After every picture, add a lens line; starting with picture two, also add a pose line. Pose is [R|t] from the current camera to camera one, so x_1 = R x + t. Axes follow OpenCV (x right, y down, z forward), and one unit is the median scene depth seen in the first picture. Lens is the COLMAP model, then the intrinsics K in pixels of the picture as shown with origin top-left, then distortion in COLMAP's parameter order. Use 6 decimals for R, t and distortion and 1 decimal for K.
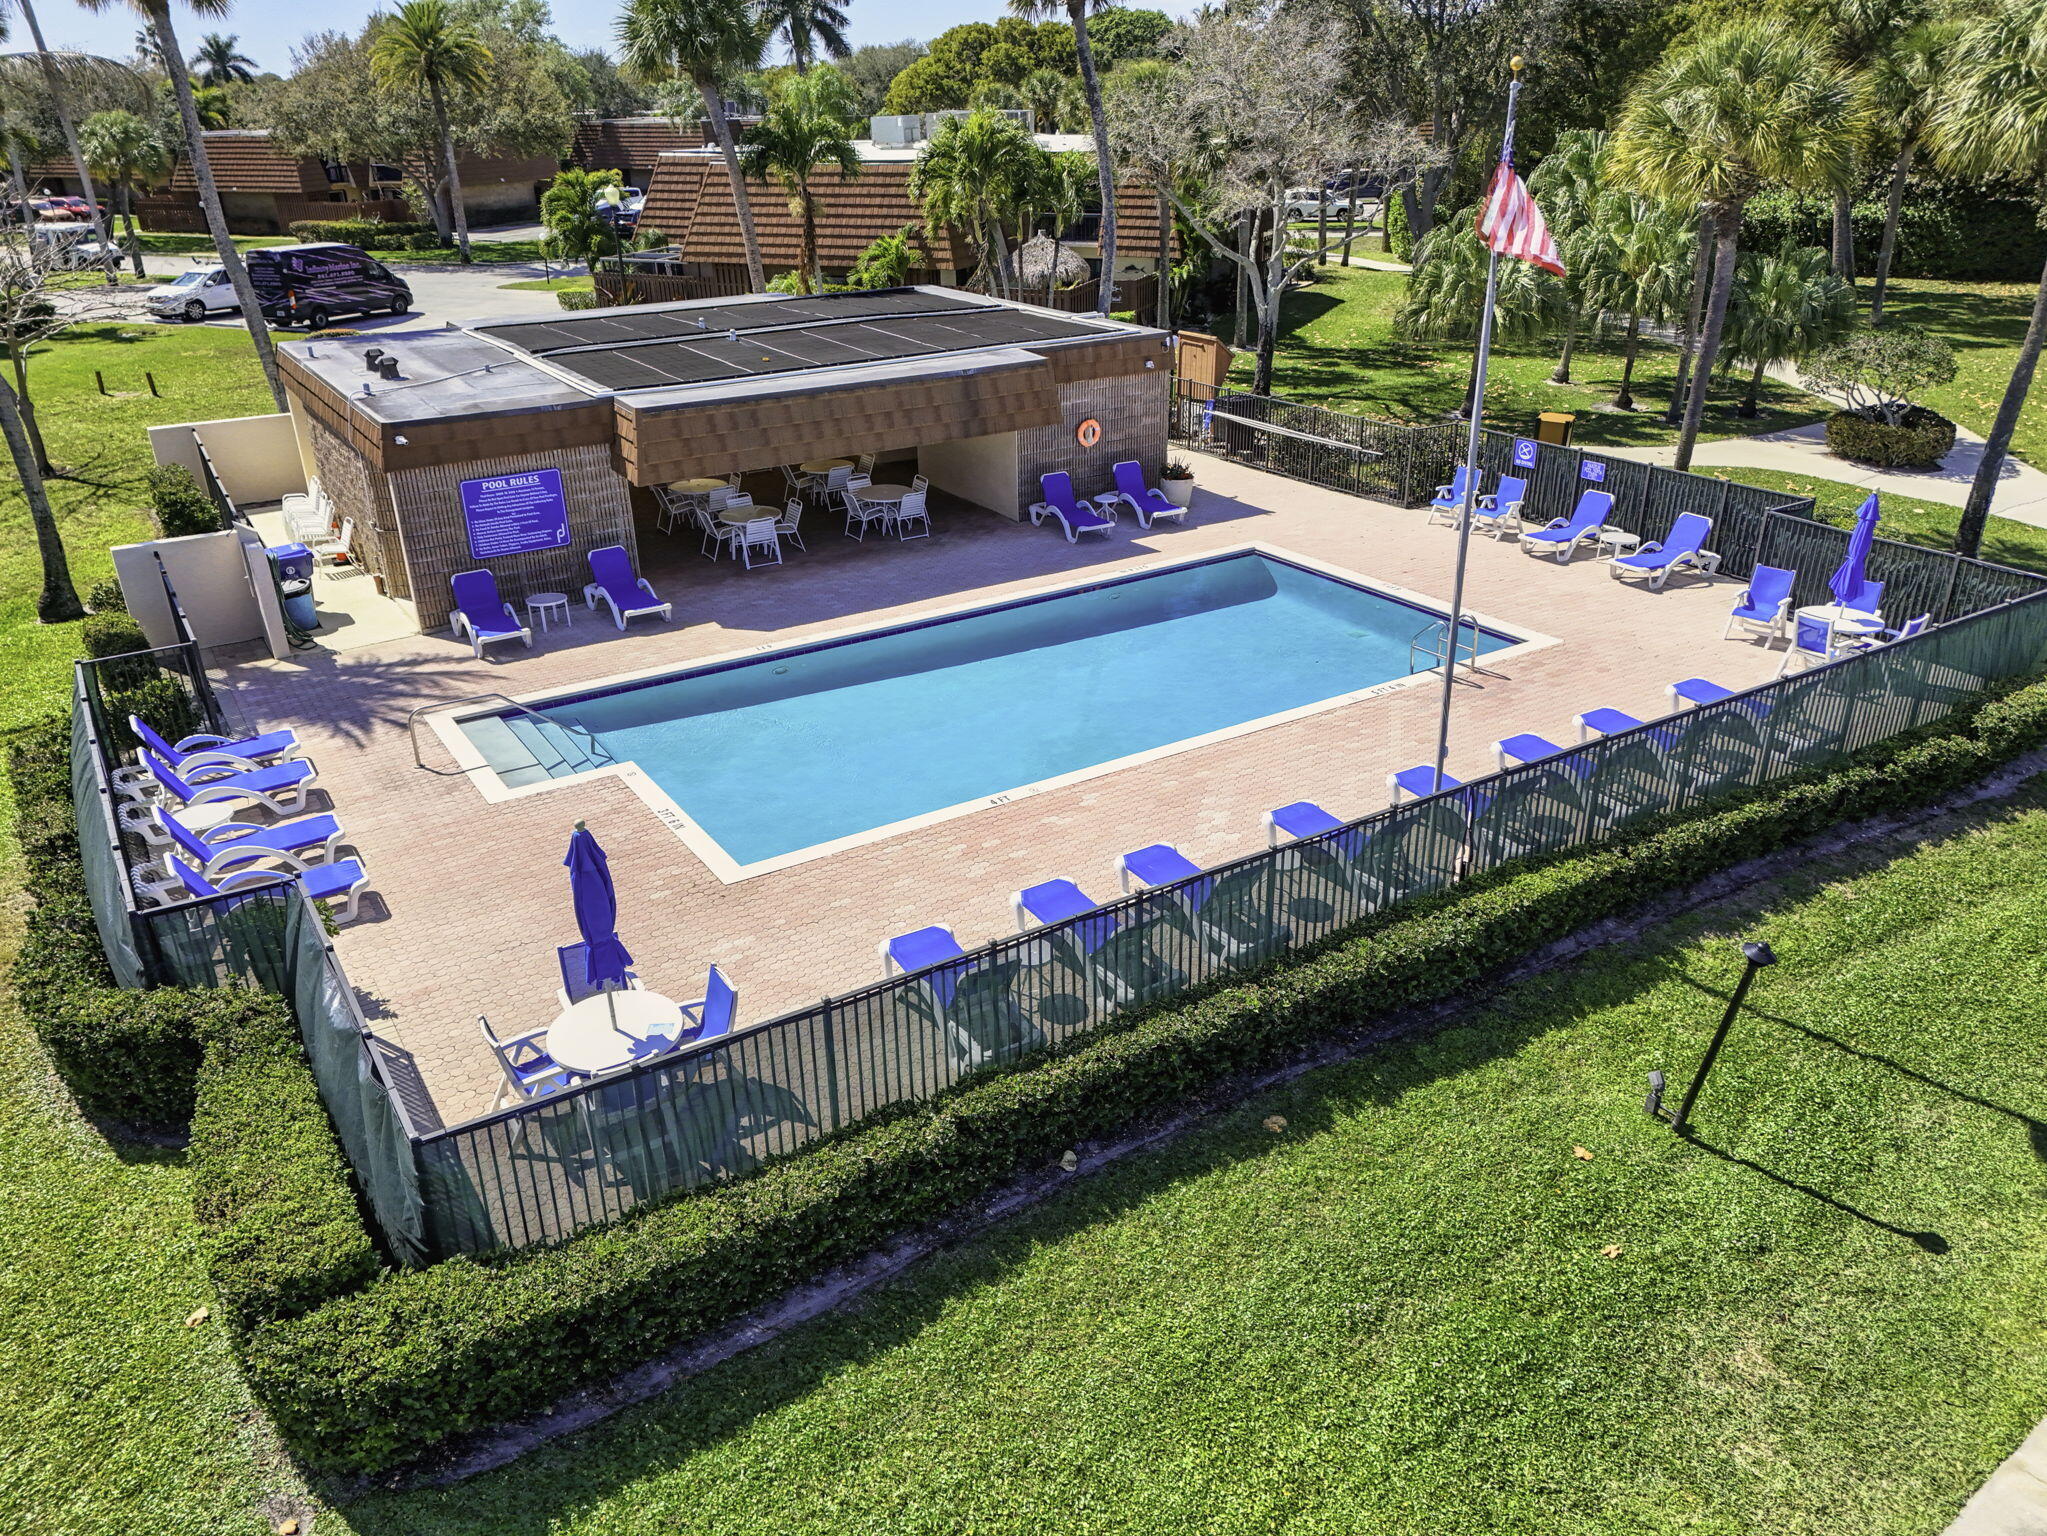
lens RADIAL K [[1535.6, 0, 1023.5], [0, 1535.6, 768.0], [0, 0, 1]] dist [0.024487, 0.040728]
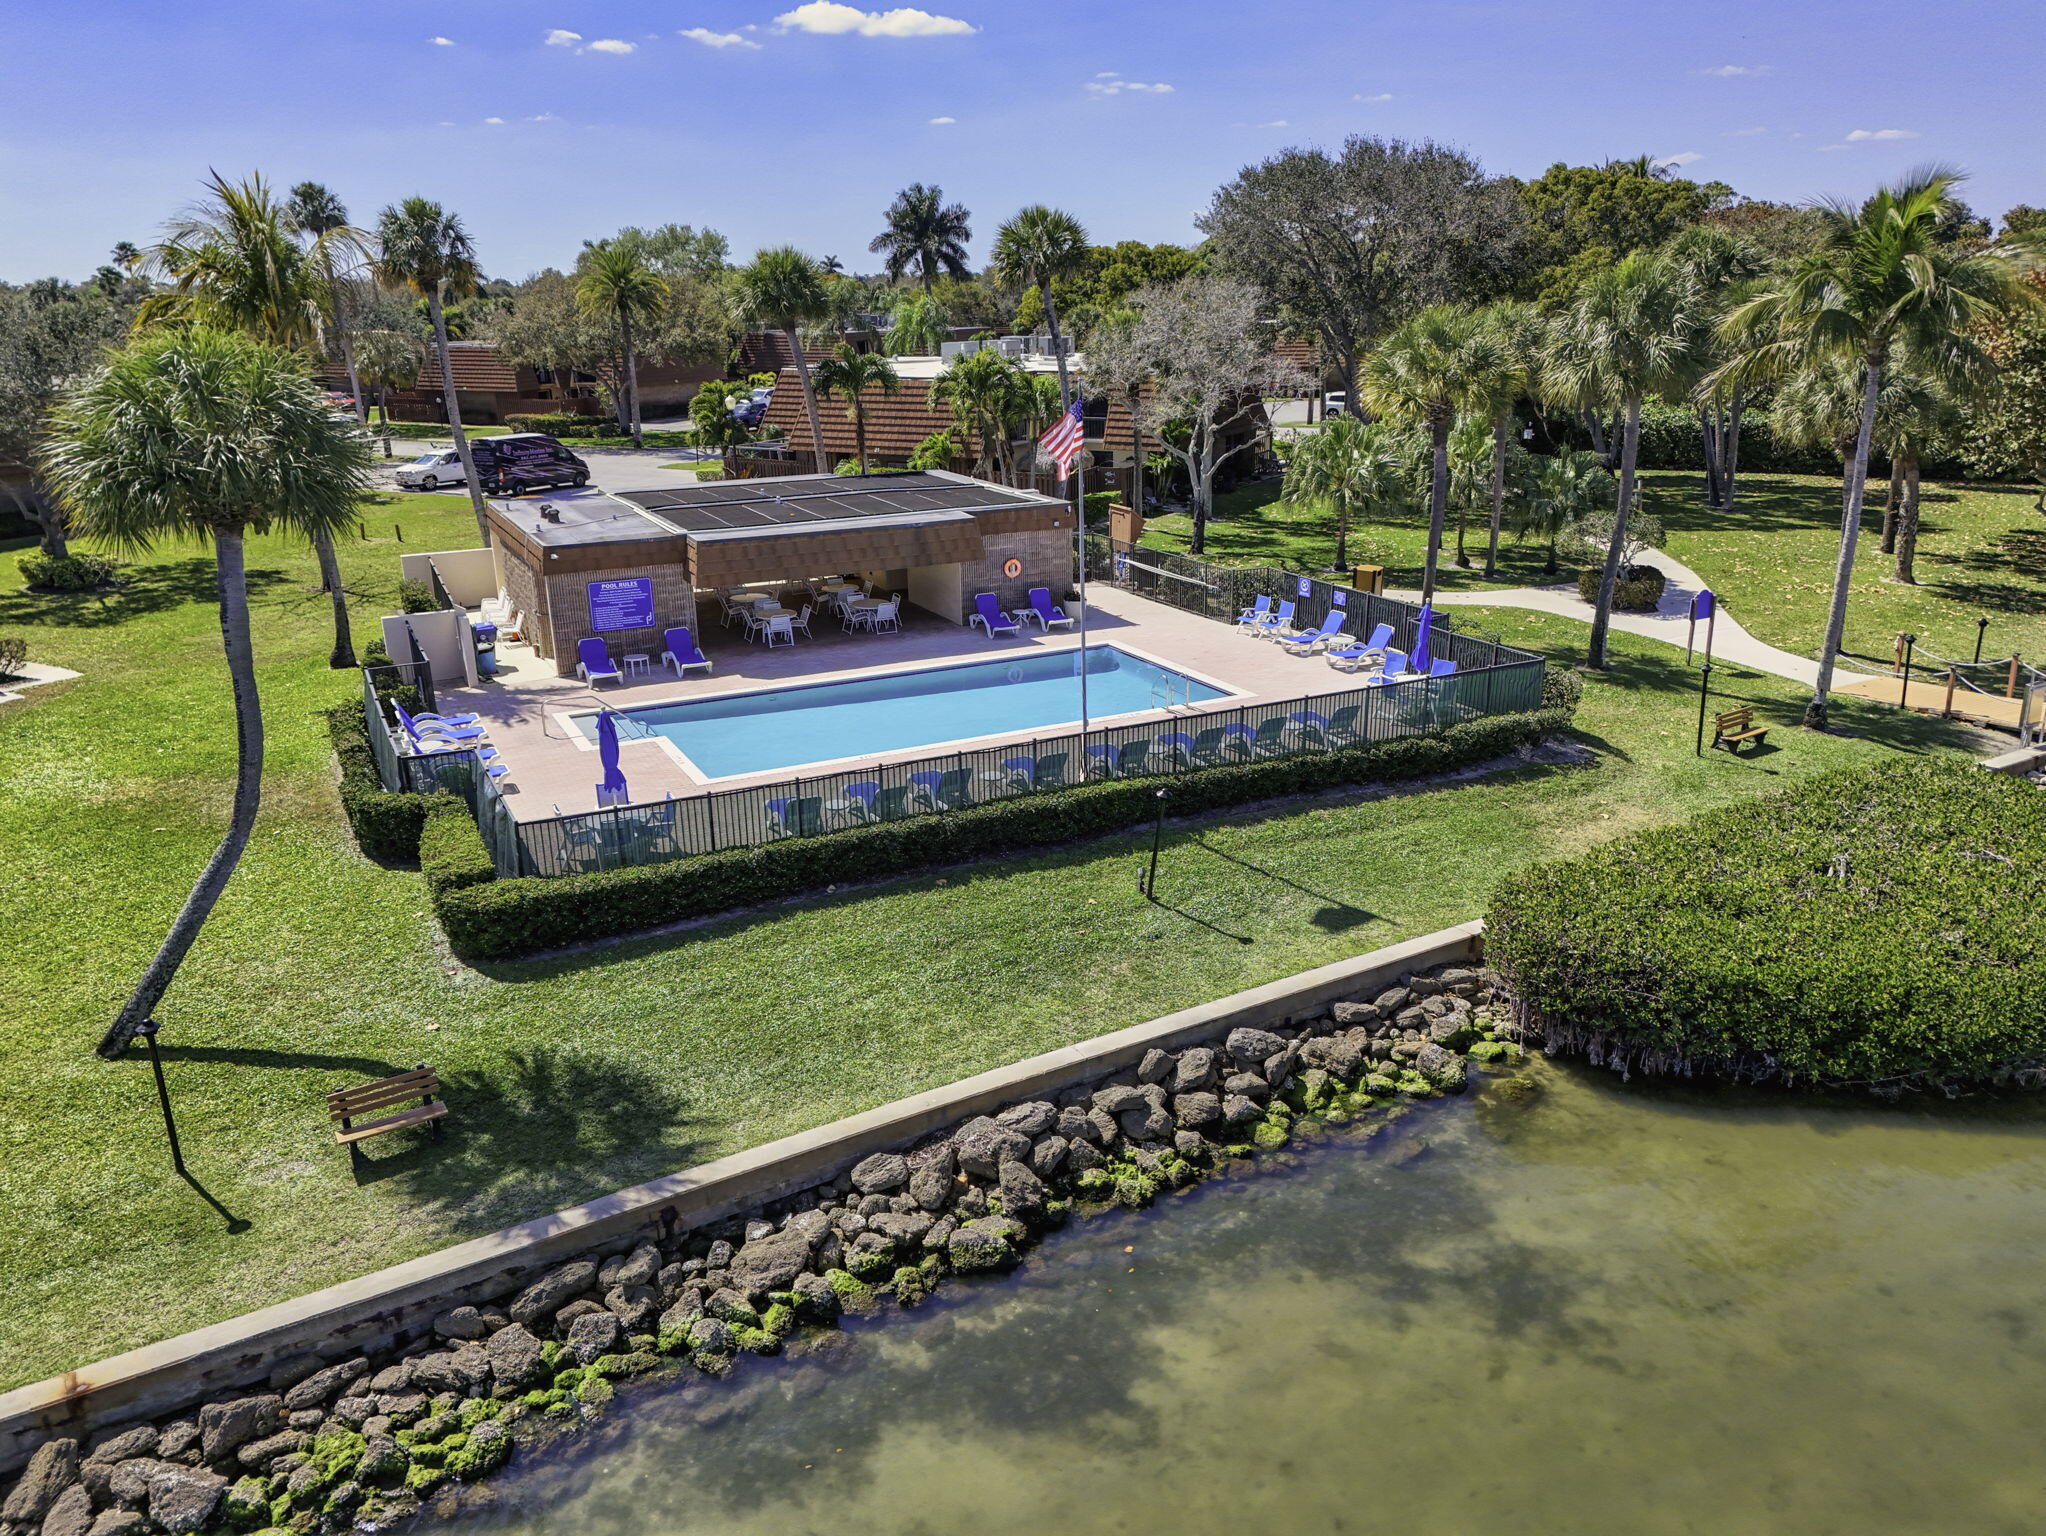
lens RADIAL K [[1543.3, 0, 1023.0], [0, 1543.3, 768.0], [0, 0, 1]] dist [0.078422, -0.000523]
pose [[0.994122, 0.031938, -0.103451, 0.202753], [-0.043443, 0.992877, -0.110945, 0.129452], [0.099171, 0.114787, 0.988428, -0.419089]]
